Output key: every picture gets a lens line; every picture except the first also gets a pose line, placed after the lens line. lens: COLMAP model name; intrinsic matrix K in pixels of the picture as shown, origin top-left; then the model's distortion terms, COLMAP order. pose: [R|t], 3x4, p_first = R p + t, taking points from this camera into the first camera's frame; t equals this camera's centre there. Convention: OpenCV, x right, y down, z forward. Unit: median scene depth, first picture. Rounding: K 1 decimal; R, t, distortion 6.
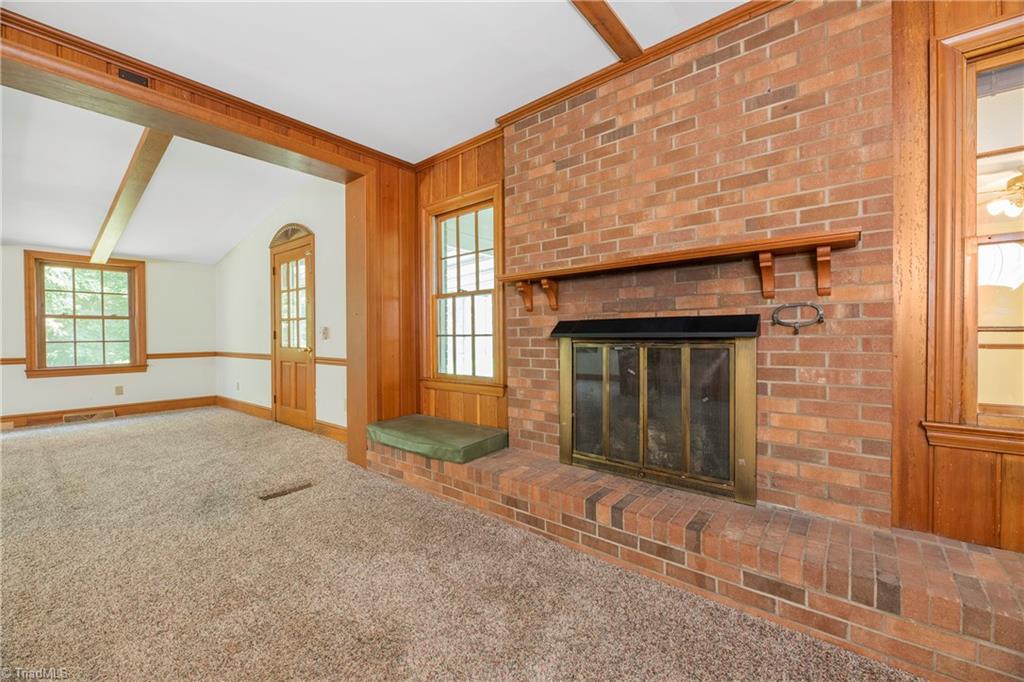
lens RADIAL K [[414.3, 0, 521.3], [0, 414.3, 339.7], [0, 0, 1]] dist [-0.001895, -0.003227]
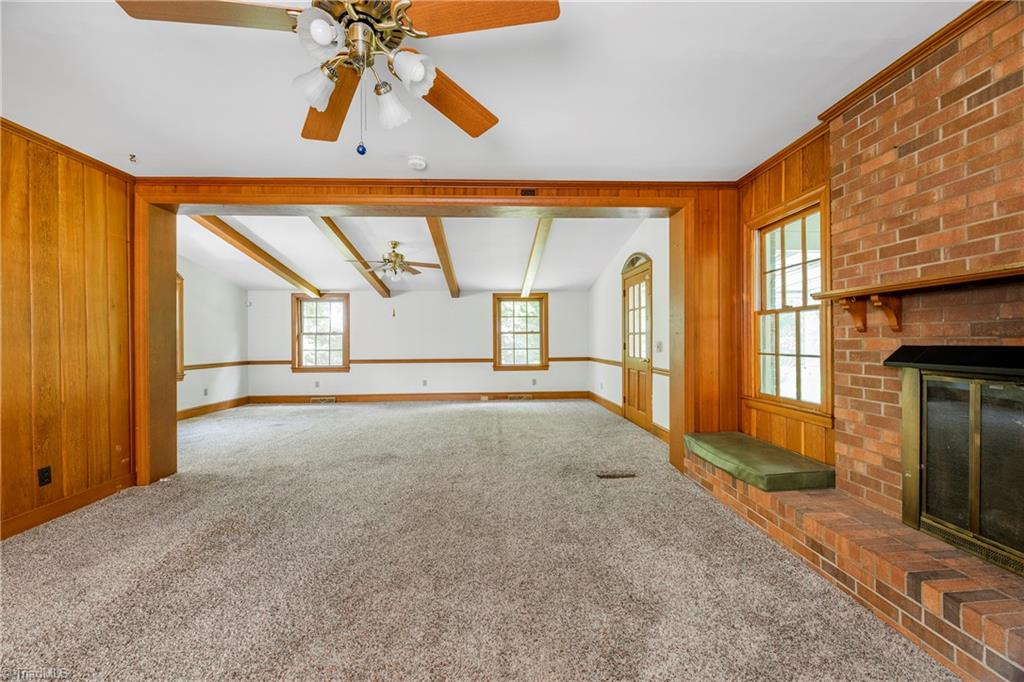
lens RADIAL K [[414.3, 0, 512.7], [0, 414.3, 338.8], [0, 0, 1]] dist [-0.001895, -0.003227]
pose [[0.661659, -0.001446, -0.749804, 0.164044], [-0.004767, 0.999970, -0.006135, -0.042469], [0.749790, 0.007634, 0.661632, -0.078162]]
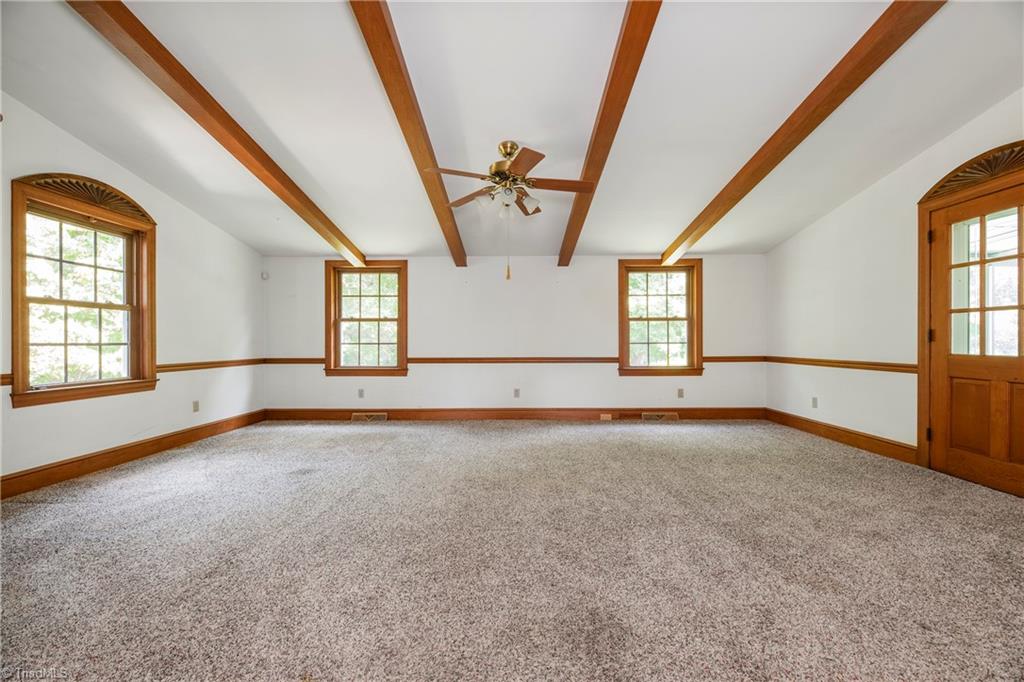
lens RADIAL K [[414.3, 0, 511.1], [0, 414.3, 339.6], [0, 0, 1]] dist [-0.001895, -0.003227]
pose [[0.614995, 0.002225, -0.788528, -0.857148], [-0.009176, 0.999948, -0.004336, 0.006948], [0.788477, 0.009902, 0.614984, 0.146013]]
